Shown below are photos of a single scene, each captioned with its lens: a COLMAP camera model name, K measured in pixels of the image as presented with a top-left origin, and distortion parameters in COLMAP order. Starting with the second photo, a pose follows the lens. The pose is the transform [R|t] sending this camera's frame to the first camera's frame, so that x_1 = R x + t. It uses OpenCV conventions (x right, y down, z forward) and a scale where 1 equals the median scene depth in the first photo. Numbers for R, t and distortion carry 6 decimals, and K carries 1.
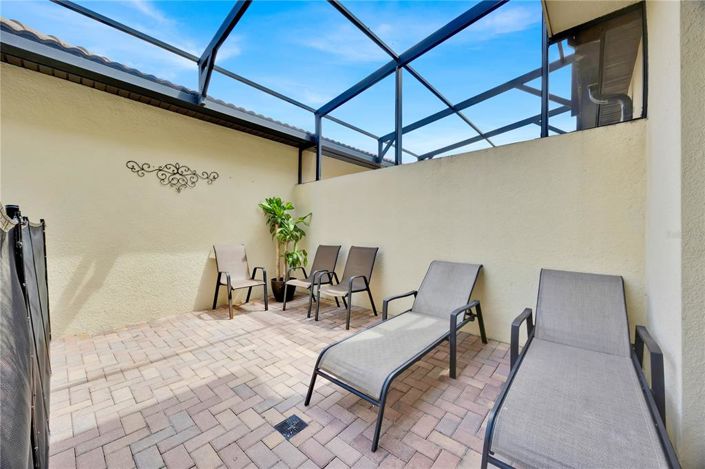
lens RADIAL K [[266.5, 0, 355.2], [0, 266.5, 233.7], [0, 0, 1]] dist [0.001080, 0.000103]
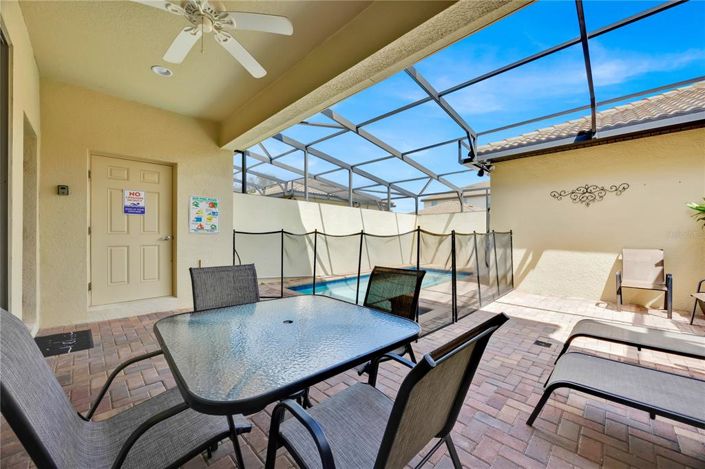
lens RADIAL K [[266.5, 0, 355.2], [0, 266.5, 233.7], [0, 0, 1]] dist [0.001080, 0.000103]
pose [[-0.056707, -0.005592, -0.998375, 0.687796], [-0.014526, 0.999883, -0.004775, 0.003104], [0.998285, 0.014231, -0.056782, -0.070967]]
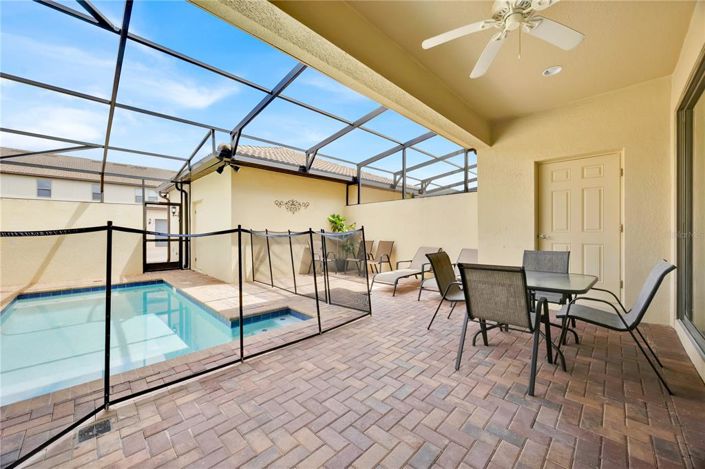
lens RADIAL K [[266.5, 0, 355.2], [0, 266.5, 233.7], [0, 0, 1]] dist [0.001080, 0.000103]
pose [[0.998031, -0.009046, -0.062062, -0.072083], [0.008696, 0.999945, -0.005917, 0.008085], [0.062113, 0.005366, 0.998055, -0.920211]]
